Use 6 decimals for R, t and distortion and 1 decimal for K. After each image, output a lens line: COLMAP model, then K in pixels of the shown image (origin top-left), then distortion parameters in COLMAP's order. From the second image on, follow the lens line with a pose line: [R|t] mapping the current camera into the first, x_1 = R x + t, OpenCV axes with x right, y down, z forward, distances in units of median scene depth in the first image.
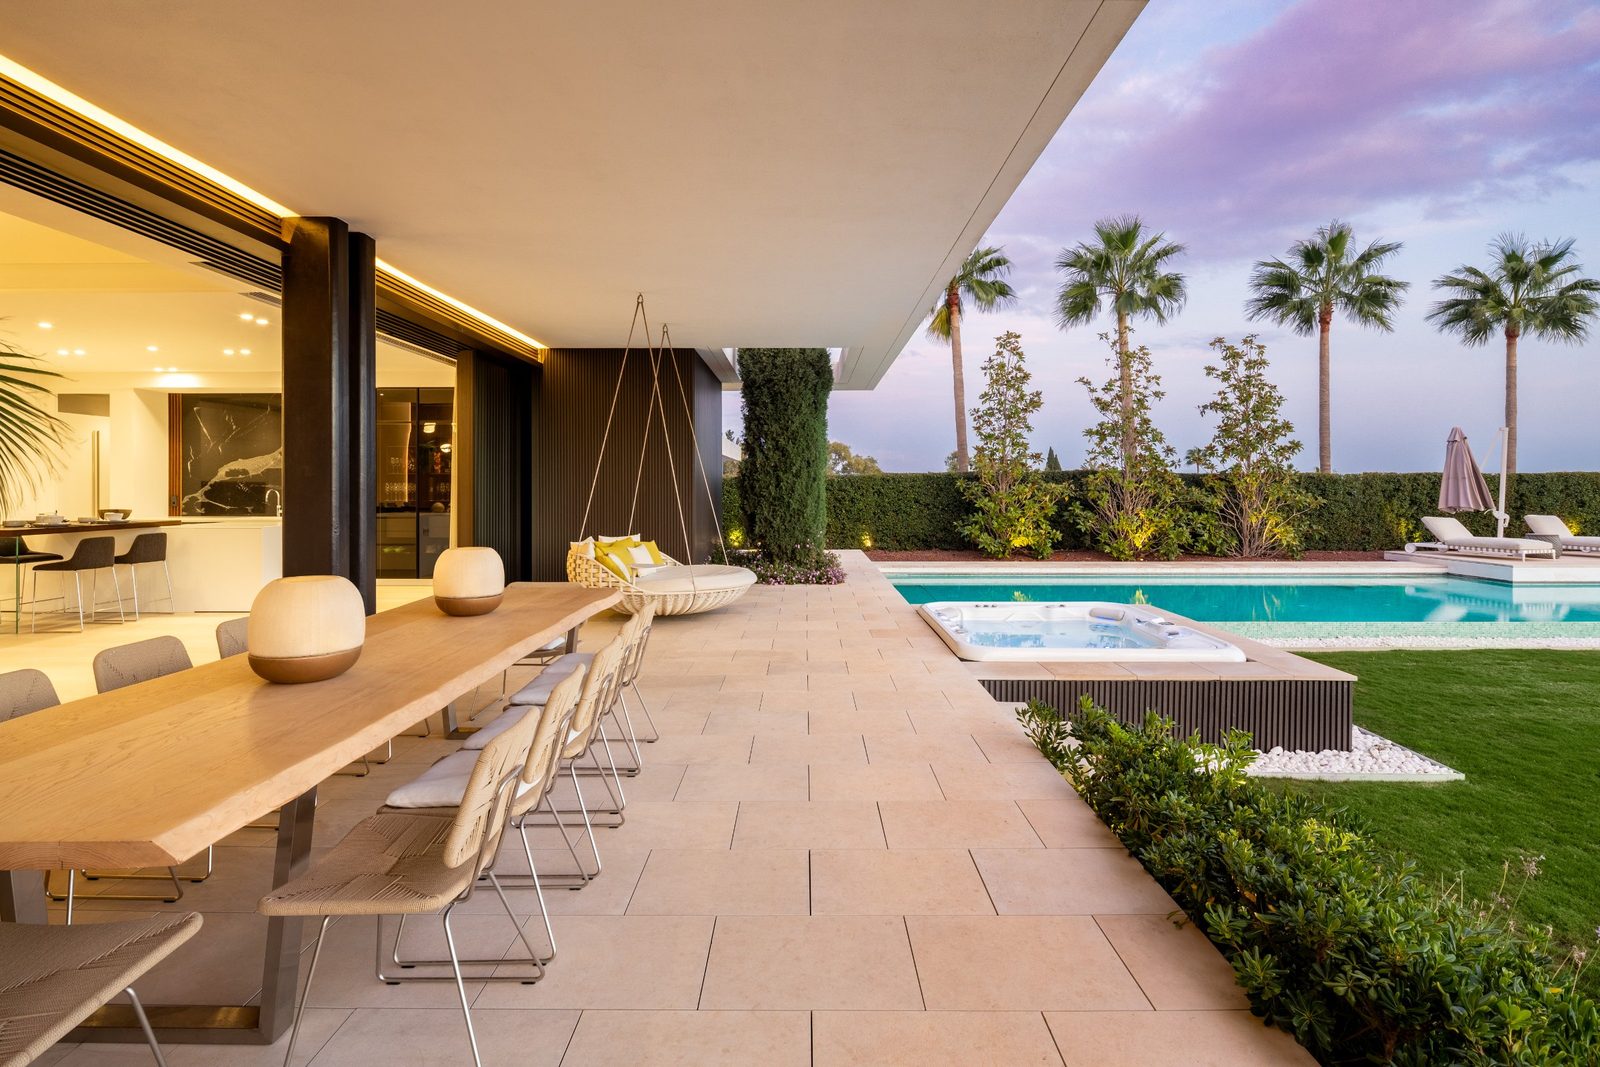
lens RADIAL K [[766.6, 0, 795.8], [0, 766.6, 489.8], [0, 0, 1]] dist [0.001312, 0.000058]
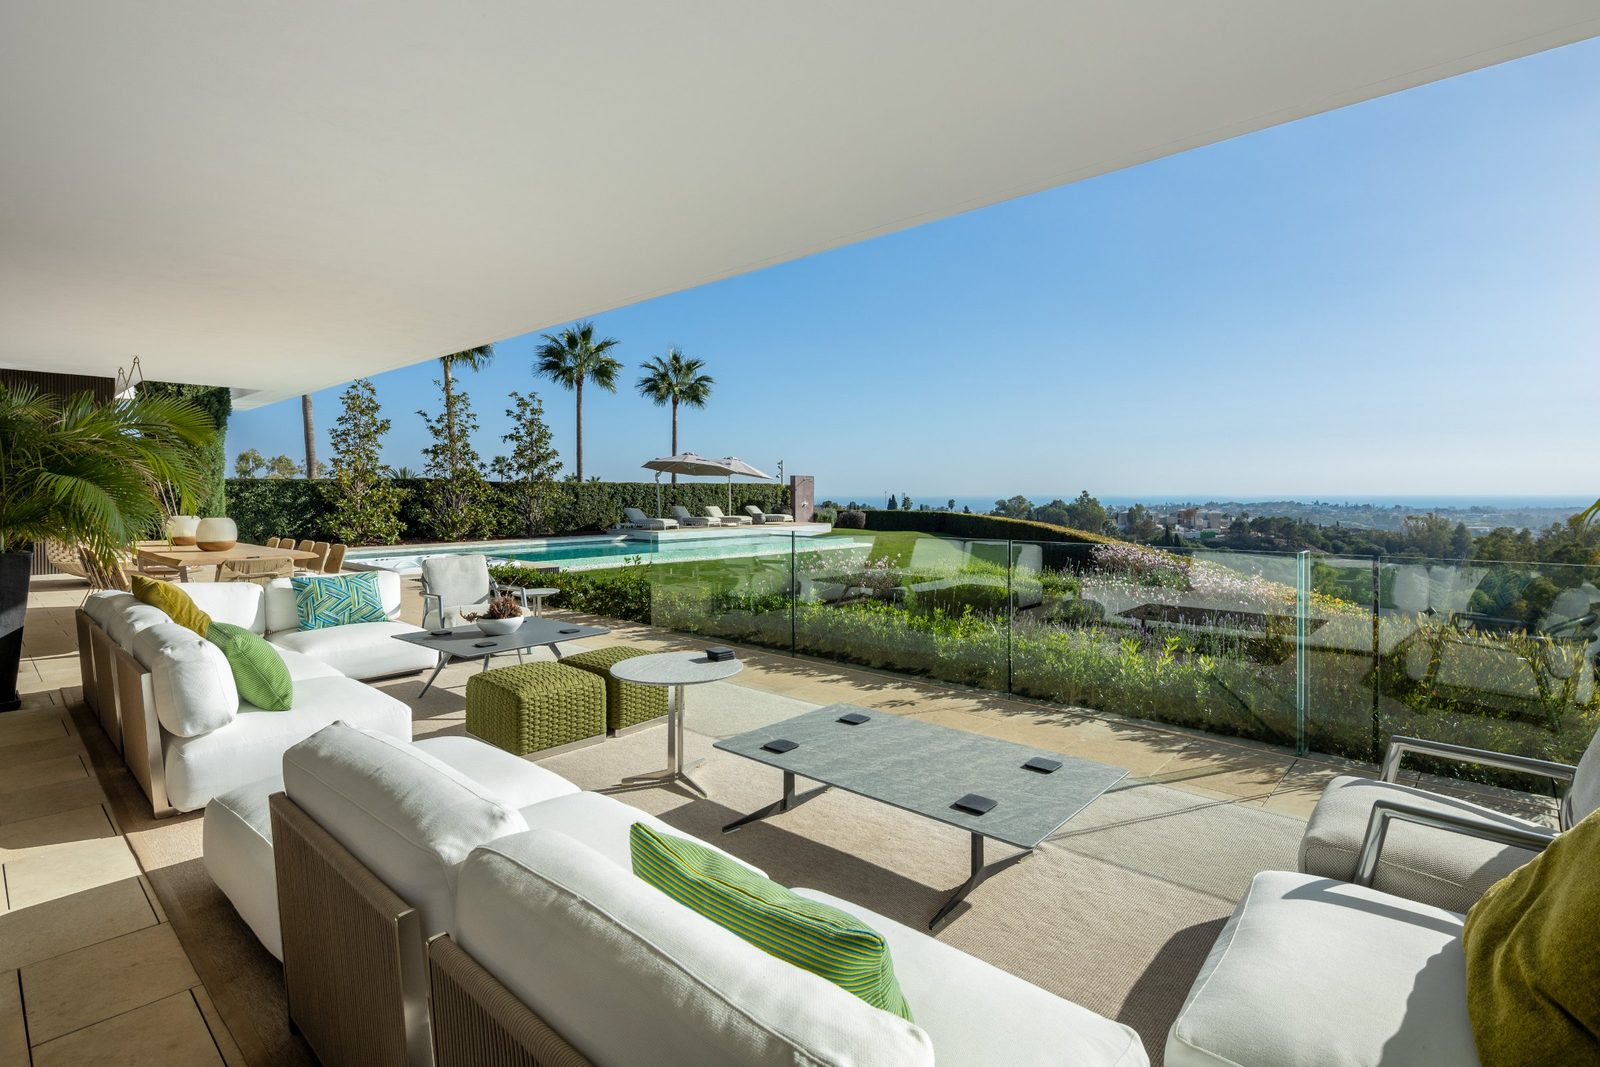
lens RADIAL K [[766.6, 0, 795.8], [0, 766.6, 489.8], [0, 0, 1]] dist [0.001312, 0.000058]
pose [[0.660689, 0.001464, 0.750658, -0.210117], [0.004629, 0.999971, -0.006024, 0.005485], [-0.750645, 0.007455, 0.660664, -0.402533]]
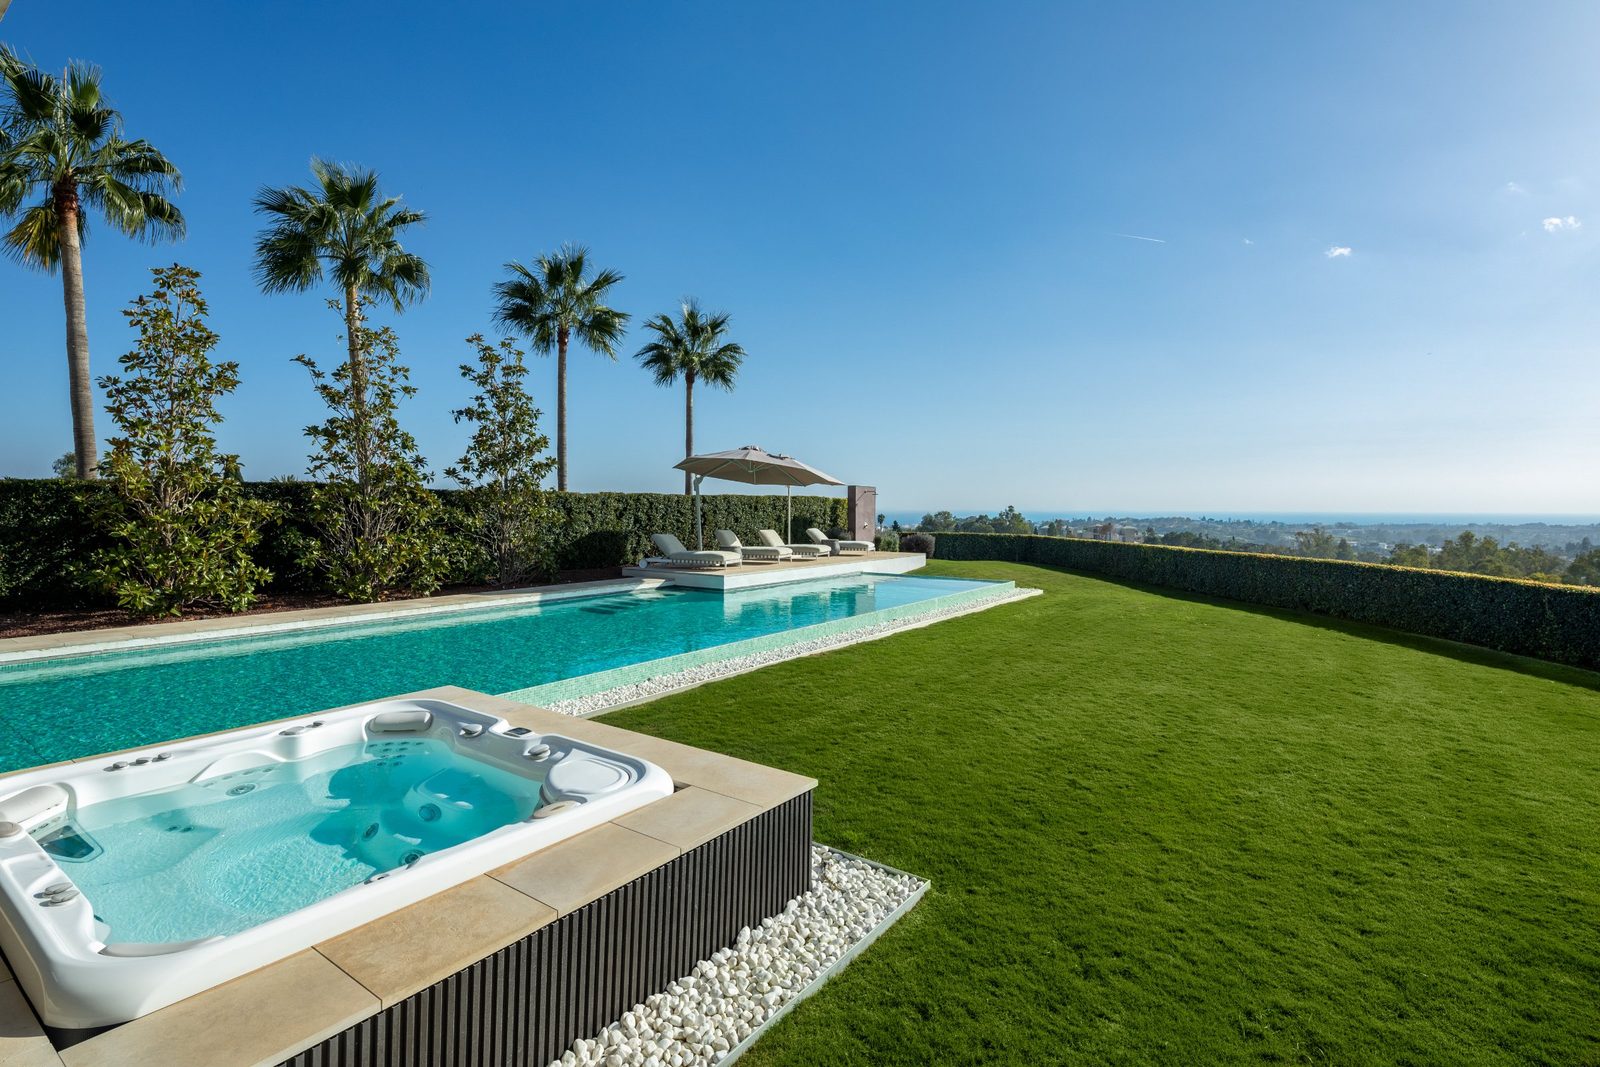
lens RADIAL K [[767.7, 0, 798.2], [0, 767.7, 509.4], [0, 0, 1]] dist [0.000905, -0.000747]
pose [[0.572812, -0.000786, 0.819687, 0.046205], [-0.002349, 0.999994, 0.002600, -0.002821], [-0.819684, -0.003415, 0.572806, 0.198743]]
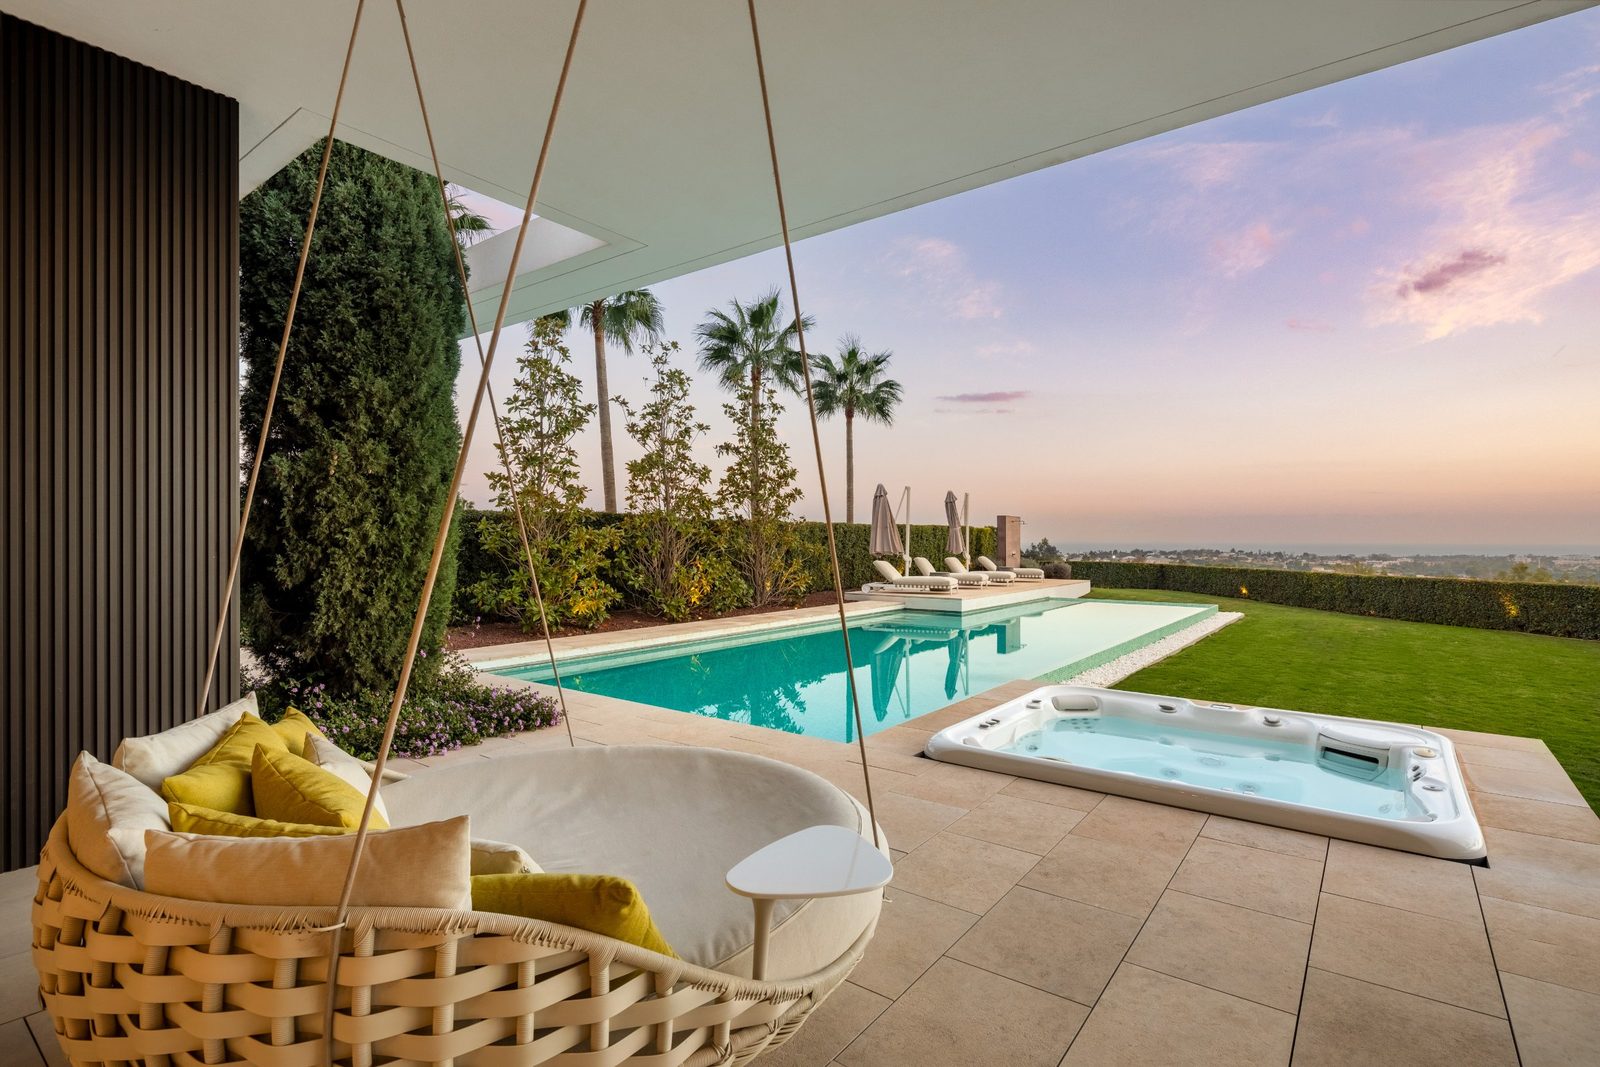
lens RADIAL K [[767.6, 0, 800.0], [0, 767.6, 533.5], [0, 0, 1]] dist [-0.000507, -0.000104]
pose [[0.594855, 0.006496, 0.803807, -0.159102], [0.000313, 0.999965, -0.008313, 0.003881], [-0.803833, 0.005197, 0.594832, 0.377965]]
